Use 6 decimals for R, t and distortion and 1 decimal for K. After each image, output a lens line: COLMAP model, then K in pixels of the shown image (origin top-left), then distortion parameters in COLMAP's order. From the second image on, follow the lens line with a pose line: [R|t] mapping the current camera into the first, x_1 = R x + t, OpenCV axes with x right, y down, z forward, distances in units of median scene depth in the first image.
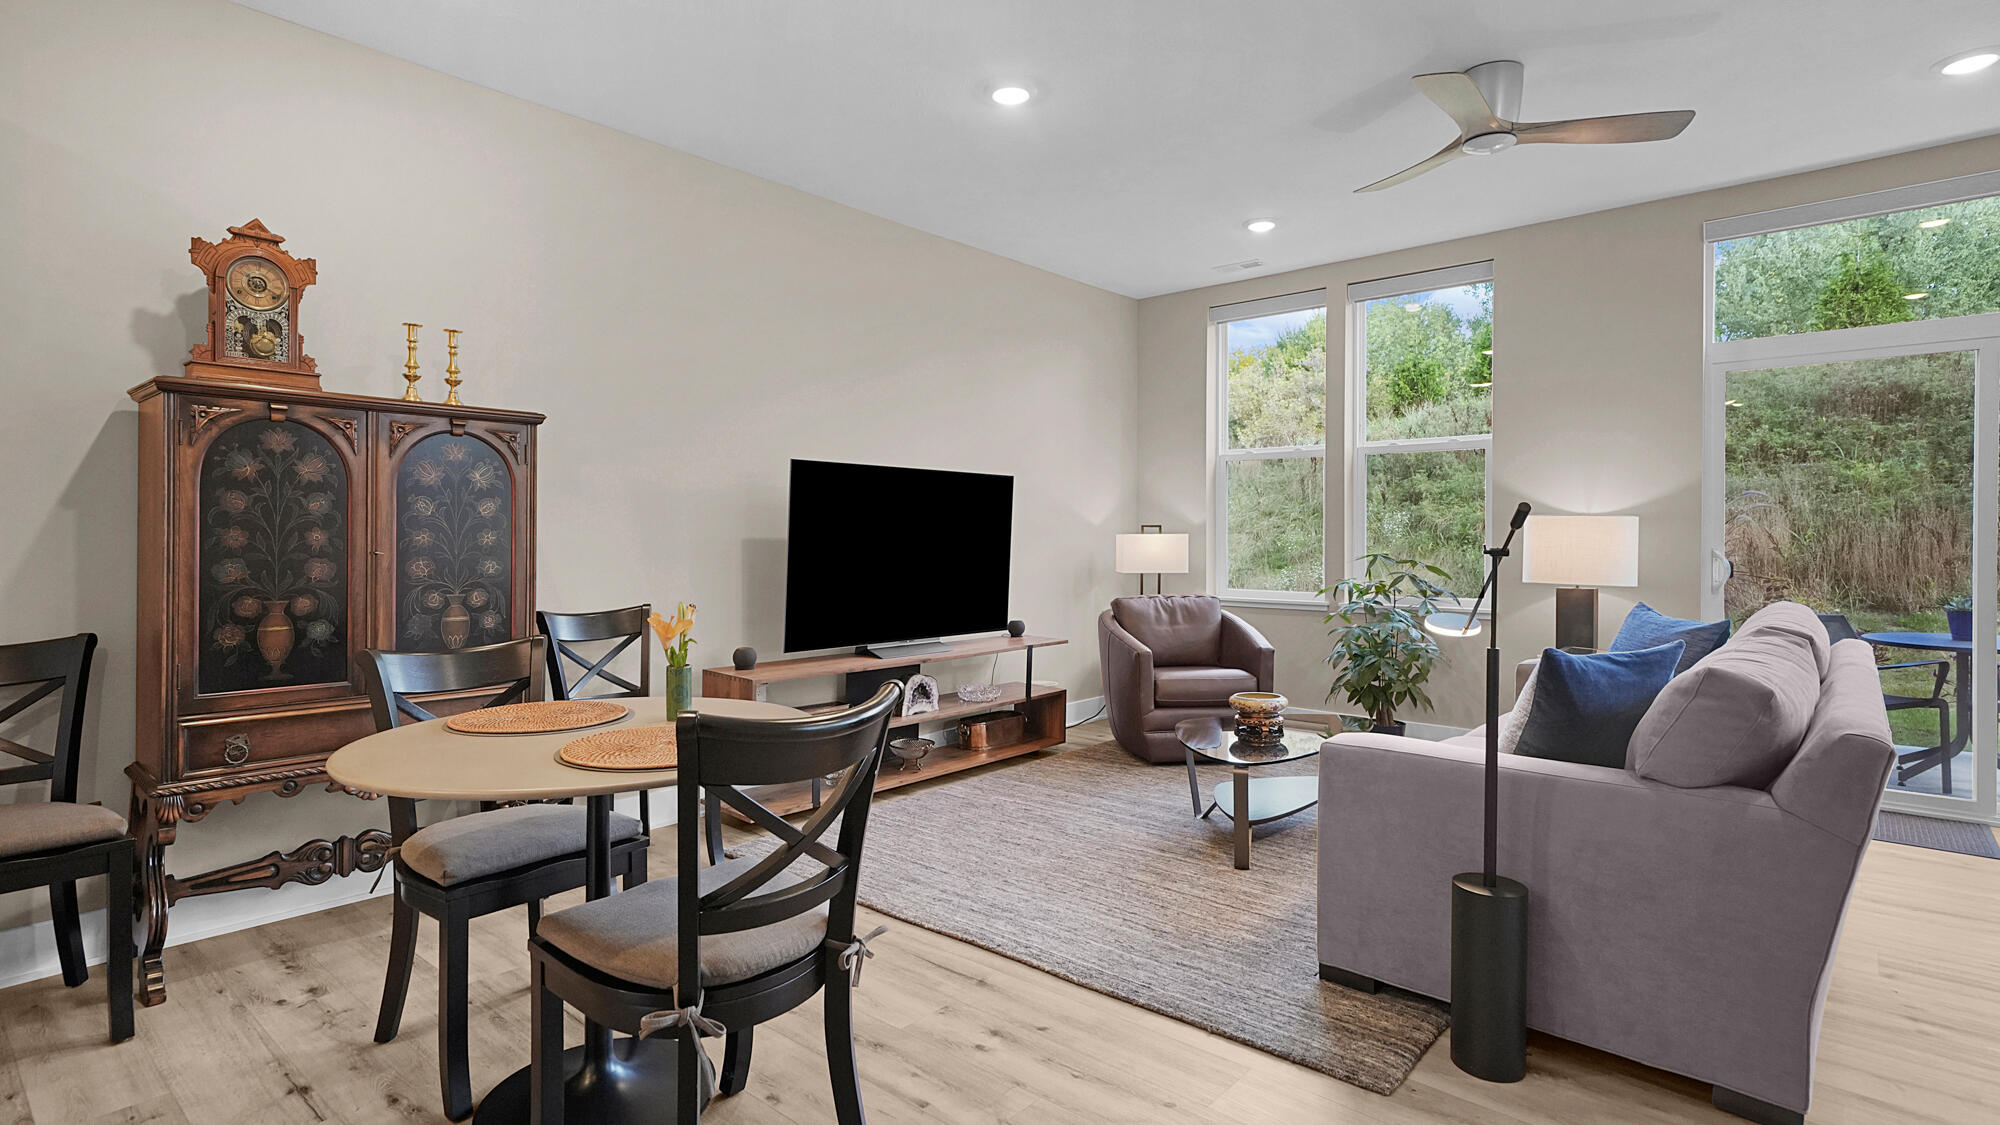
lens RADIAL K [[990.0, 0, 1020.6], [0, 990.0, 525.9], [0, 0, 1]] dist [0.001537, 0.000117]
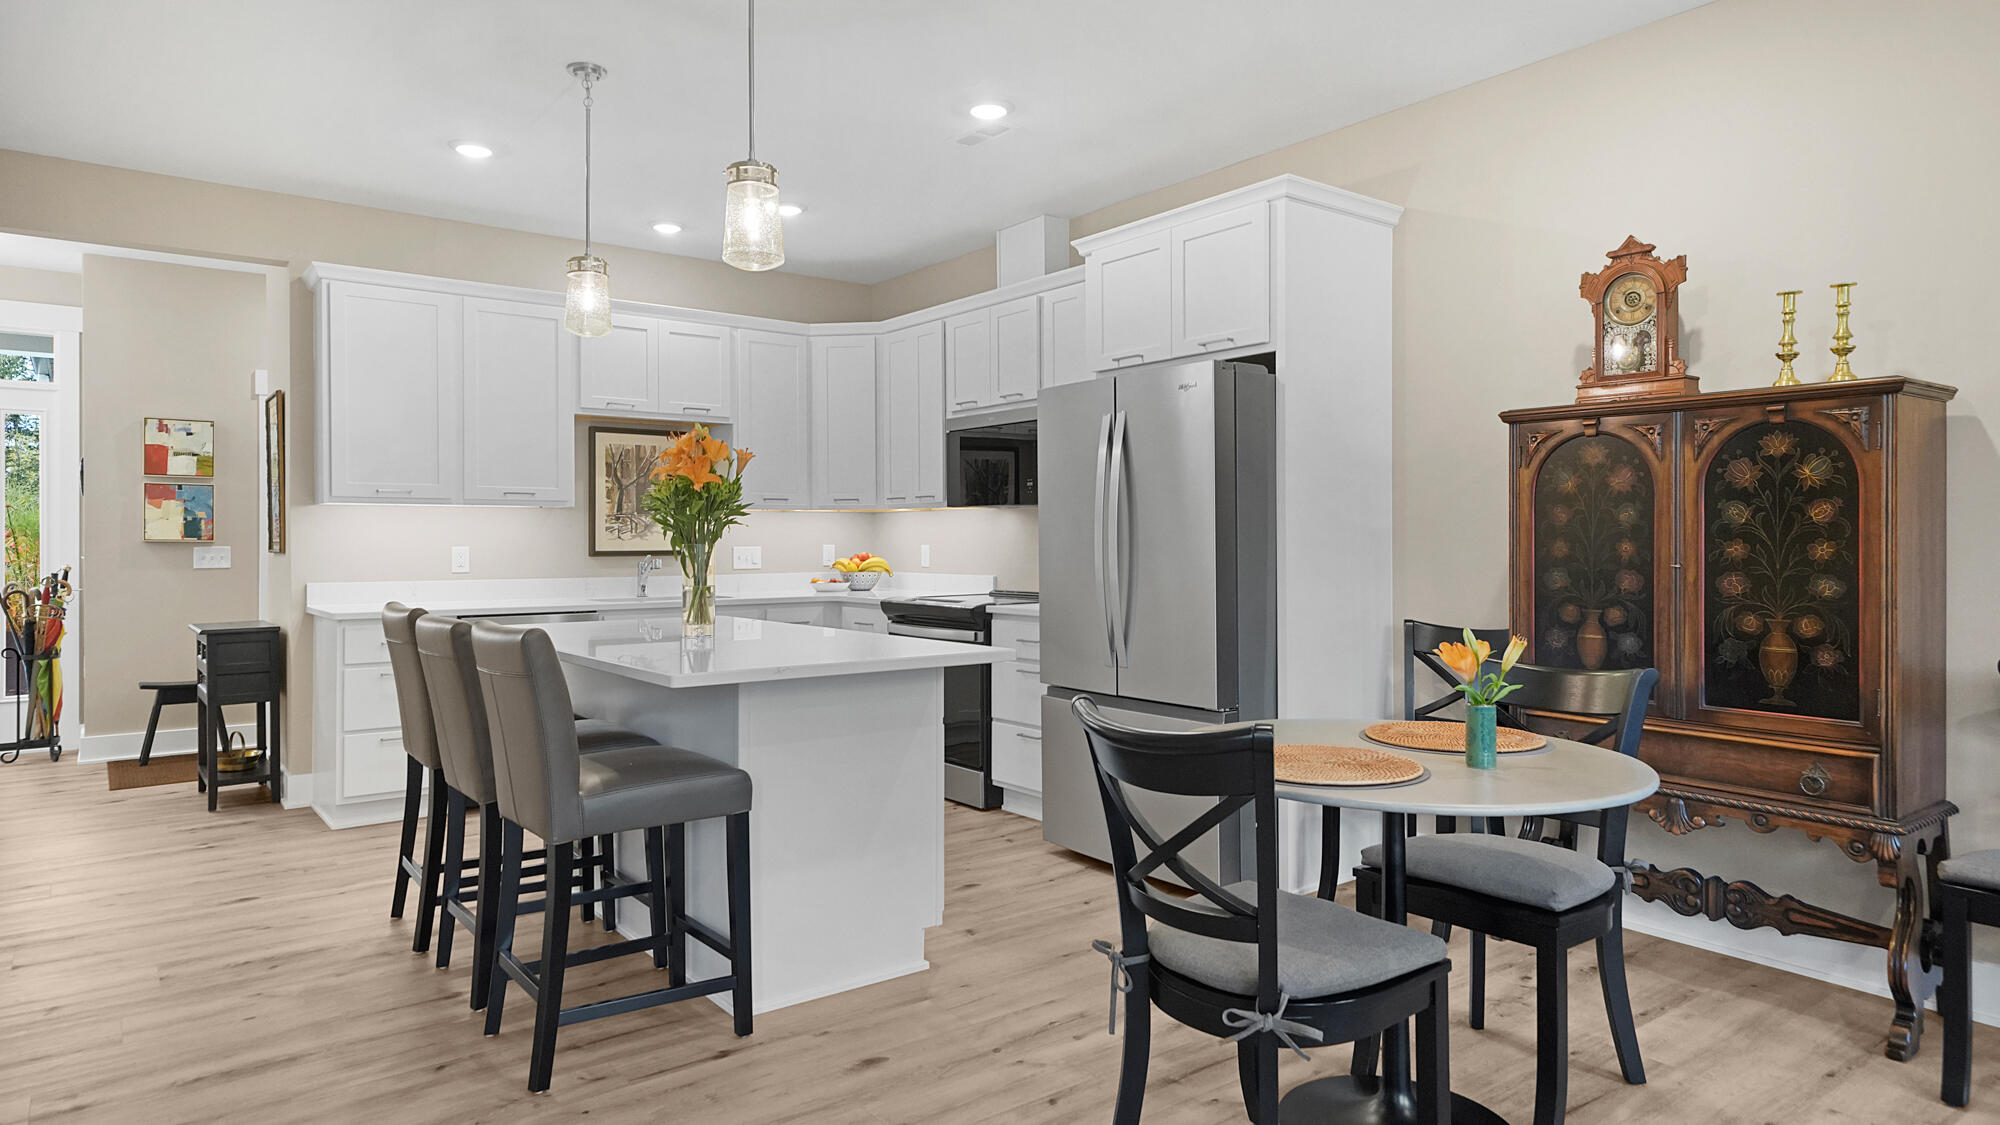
lens RADIAL K [[1147.7, 0, 1000.0], [0, 1147.7, 562.5], [0, 0, 1]] dist [0.020664, 0.001090]
pose [[-0.214648, 0.011938, -0.976618, 0.485821], [0.003551, 0.999928, 0.011443, 0.009328], [0.976685, -0.001012, -0.214675, 0.573682]]
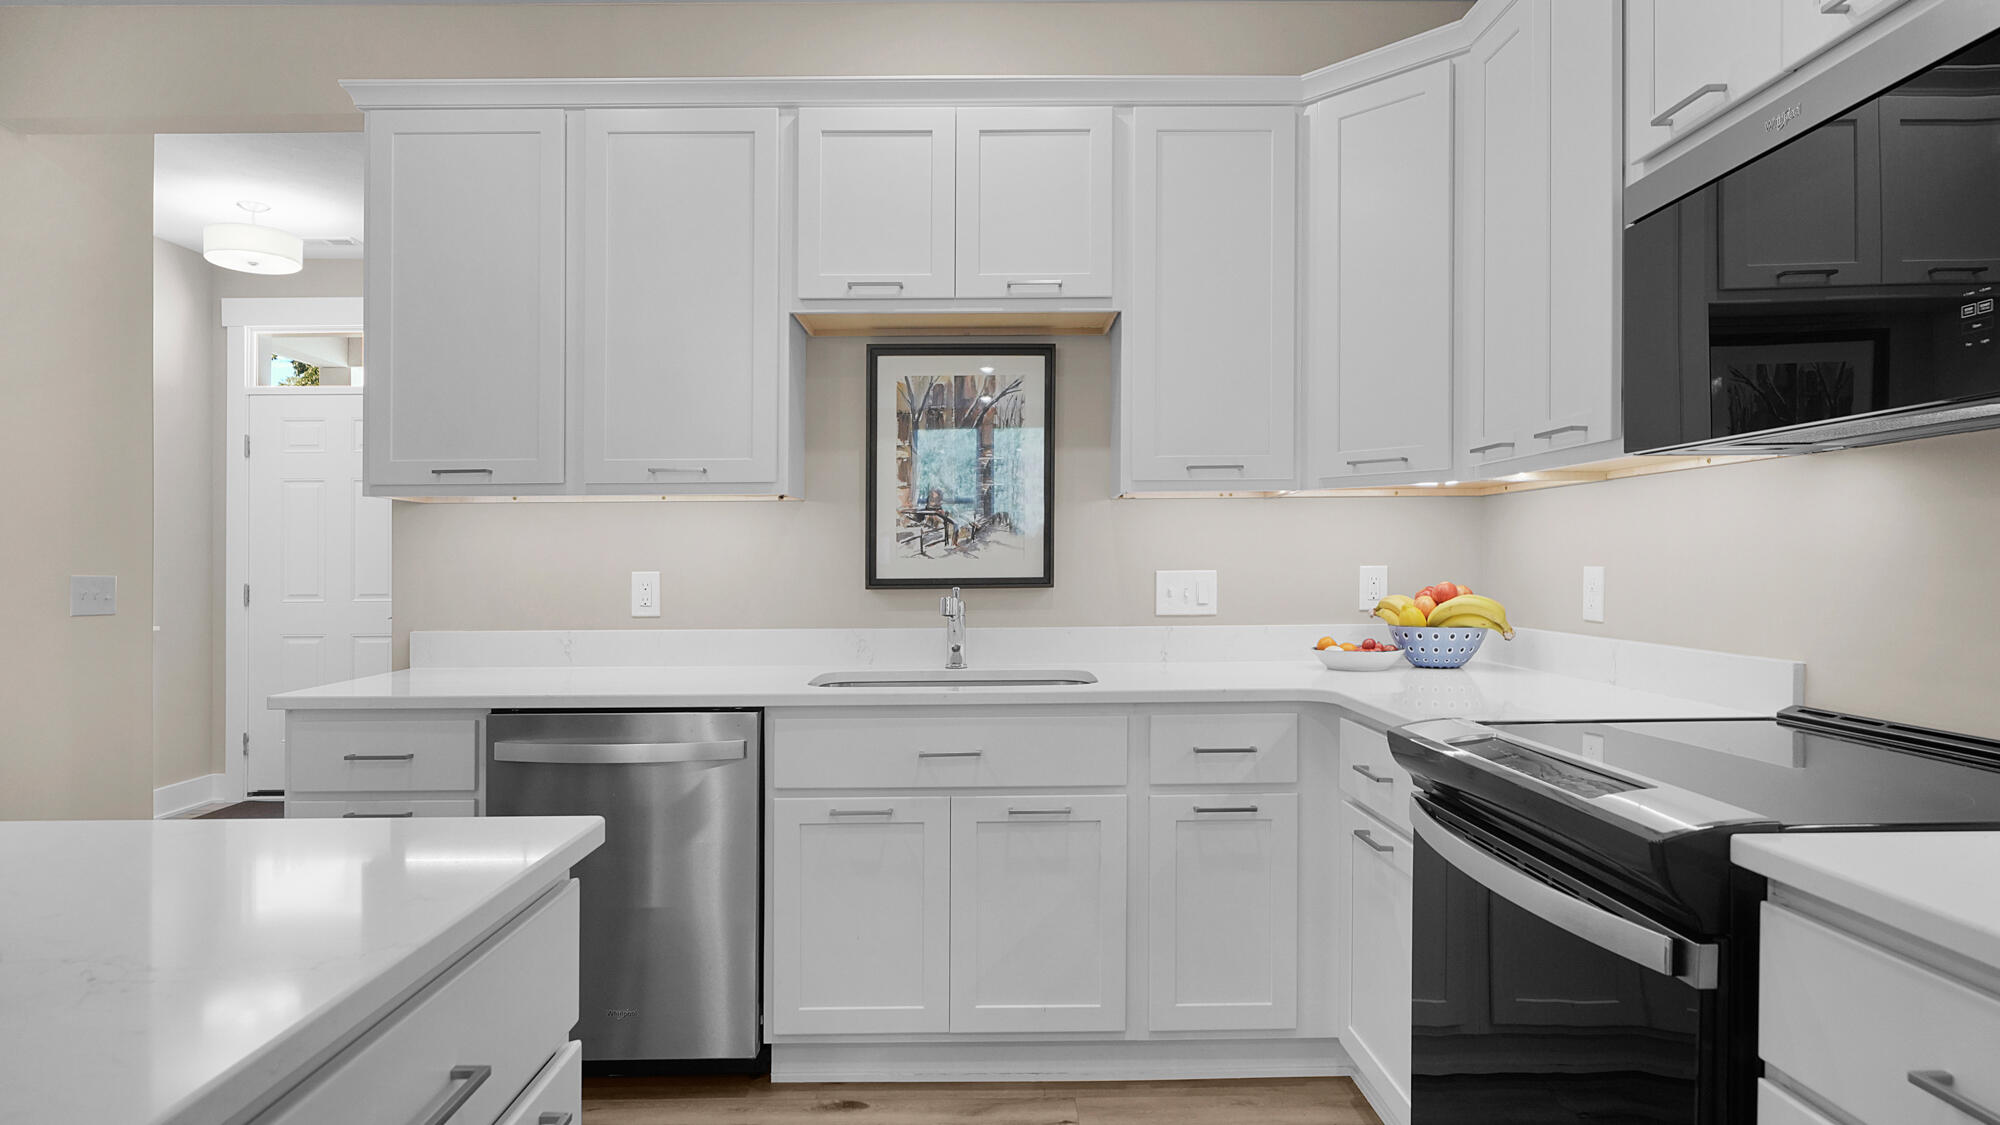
lens RADIAL K [[1110.7, 0, 1000.0], [0, 1110.7, 562.5], [0, 0, 1]] dist [-0.003886, -0.000700]
pose [[-0.761569, -0.002190, -0.648080, -0.683696], [0.004132, 0.999958, -0.008234, 0.003791], [0.648071, -0.008948, -0.761528, 0.325651]]
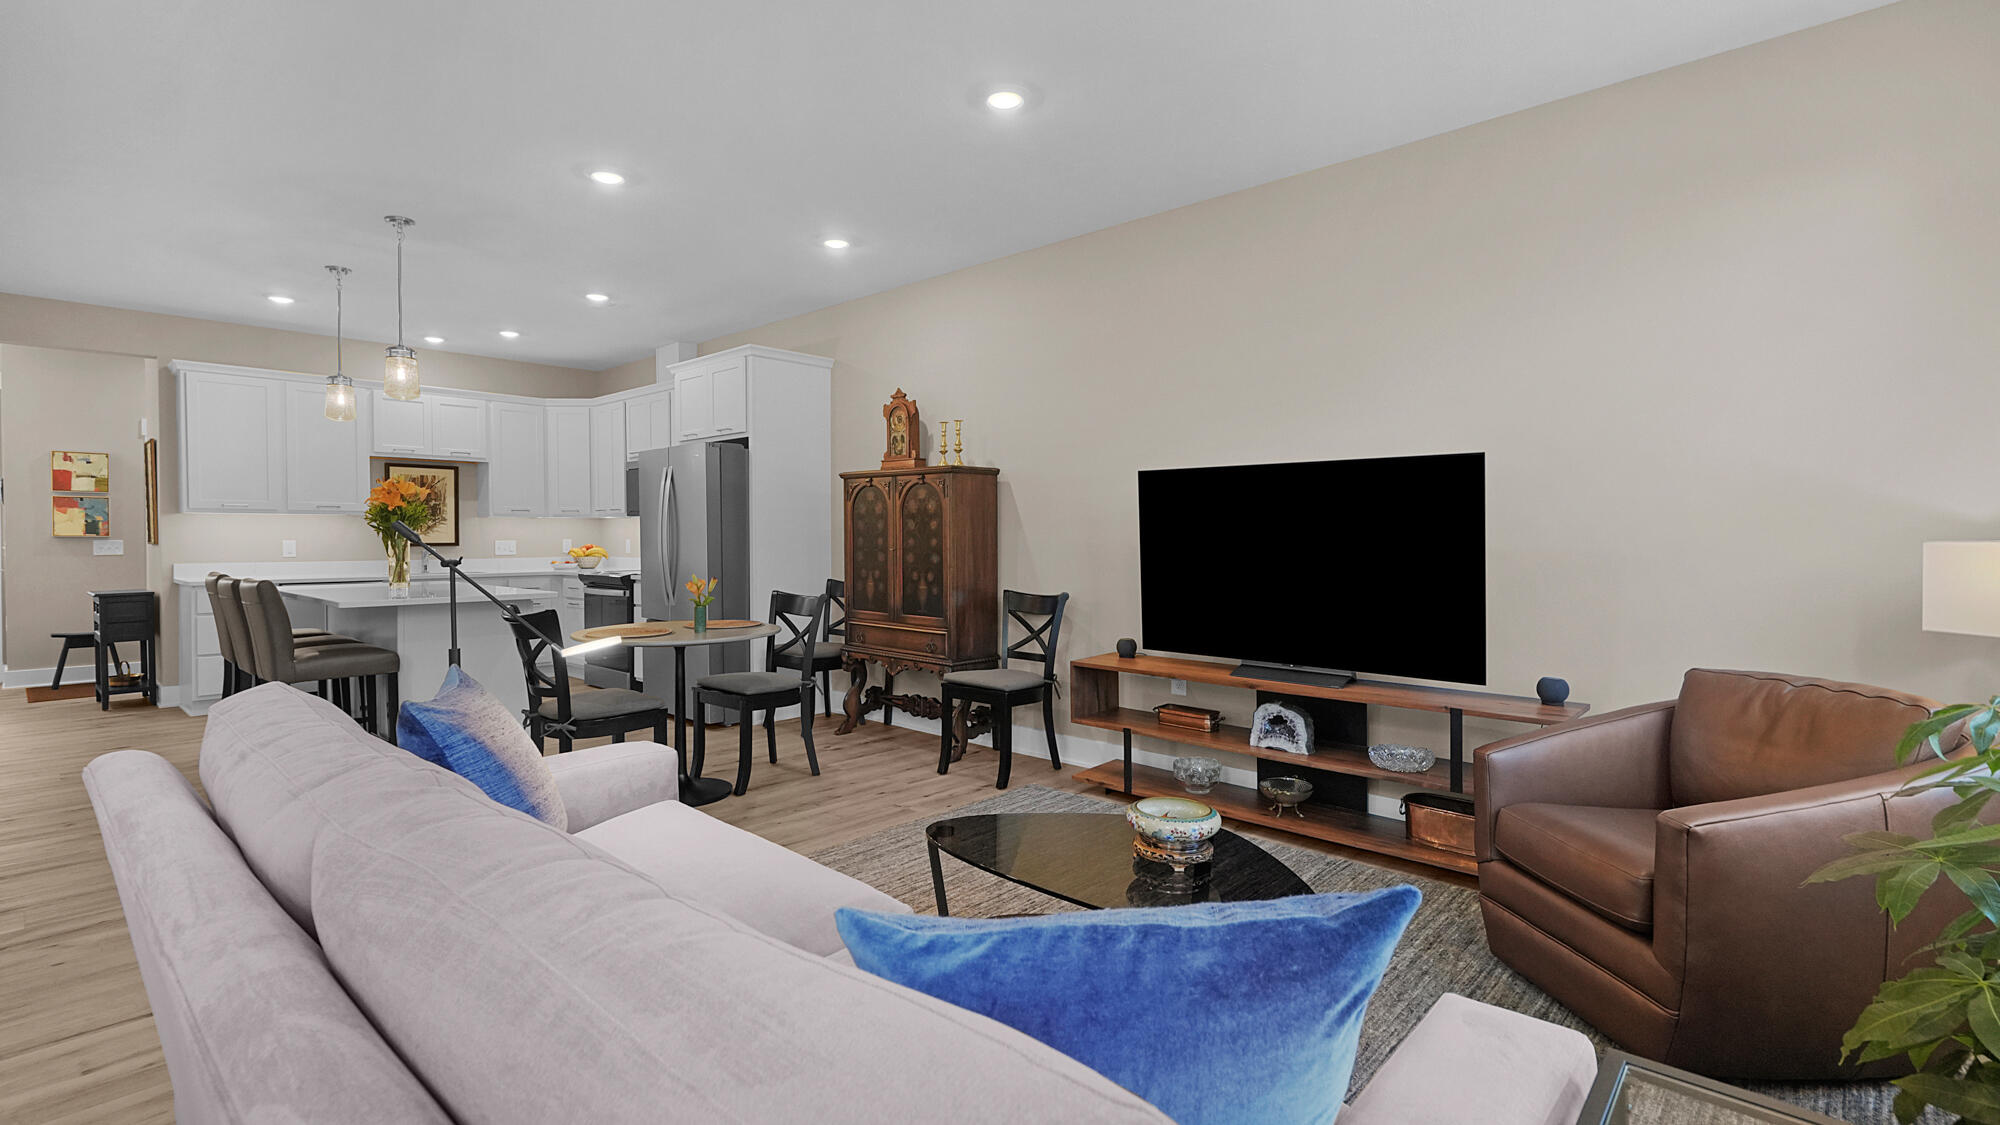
lens RADIAL K [[894.0, 0, 1000.0], [0, 894.0, 562.5], [0, 0, 1]] dist [0.013620, 0.000188]
pose [[-0.051138, 0.022817, -0.998431, 1.010726], [0.003951, 0.999736, 0.022645, 0.013311], [0.998684, -0.002787, -0.051215, 1.204198]]
